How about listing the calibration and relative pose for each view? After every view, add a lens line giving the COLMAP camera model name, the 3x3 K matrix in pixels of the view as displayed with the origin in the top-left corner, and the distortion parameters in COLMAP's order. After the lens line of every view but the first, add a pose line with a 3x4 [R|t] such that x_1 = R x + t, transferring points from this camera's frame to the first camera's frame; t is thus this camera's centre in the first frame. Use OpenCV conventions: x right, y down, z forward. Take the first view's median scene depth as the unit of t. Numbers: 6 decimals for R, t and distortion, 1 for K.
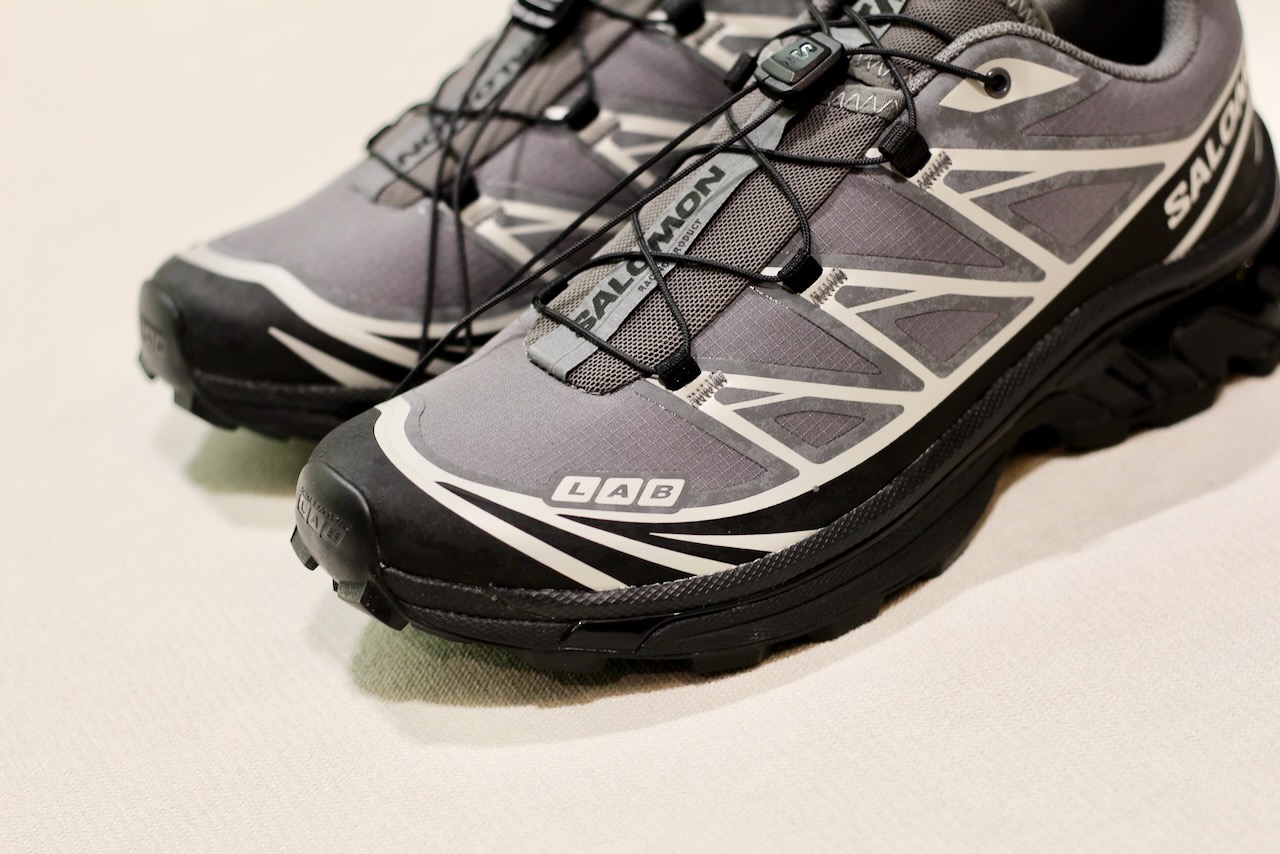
lens RADIAL K [[3084.3, 0, 640.0], [0, 3084.3, 427.0], [0, 0, 1]] dist [-0.237446, 0.620784]
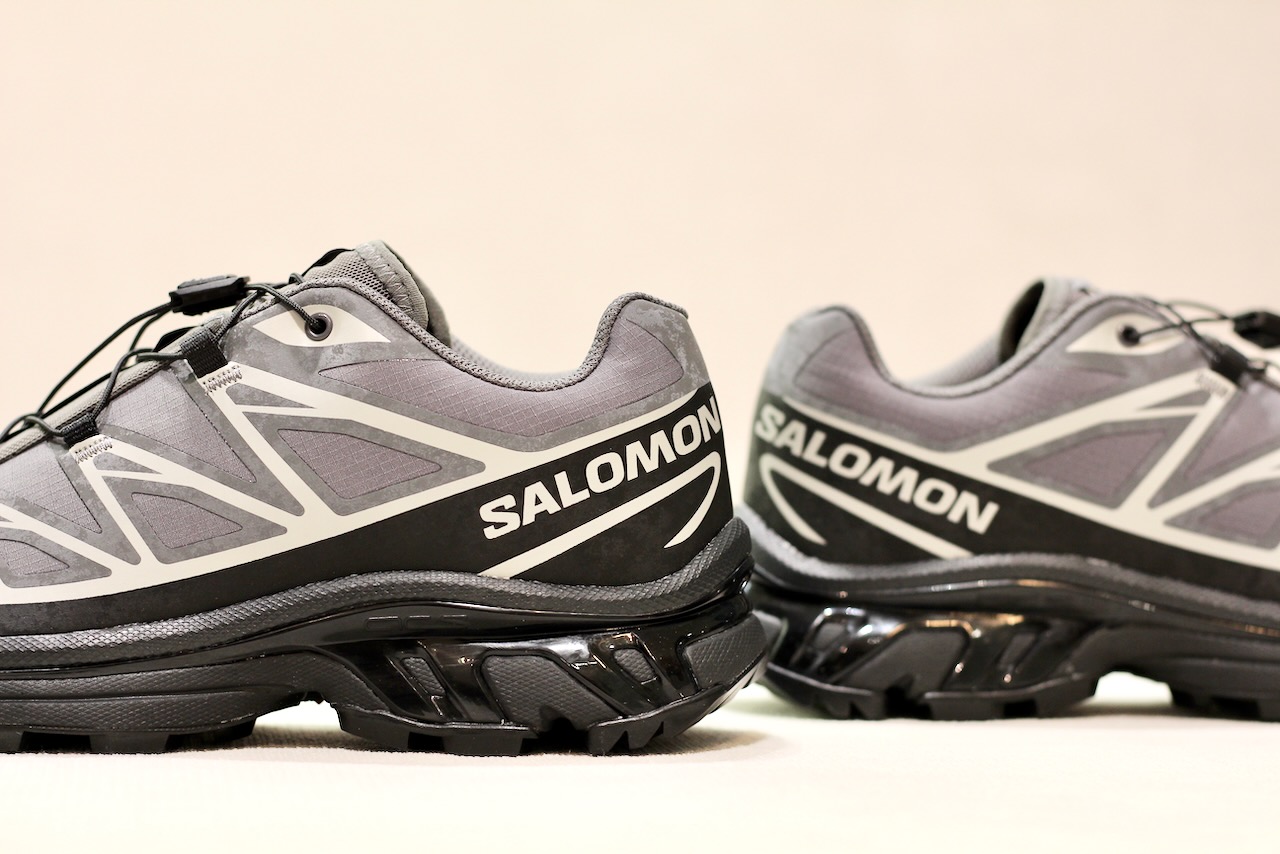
lens RADIAL K [[3084.3, 0, 640.0], [0, 3084.3, 427.0], [0, 0, 1]] dist [-0.237446, 0.620784]
pose [[0.797220, 0.129309, -0.589677, 0.838848], [-0.391591, 0.854179, -0.342103, 0.238338], [0.459453, 0.503644, 0.731605, 0.289223]]
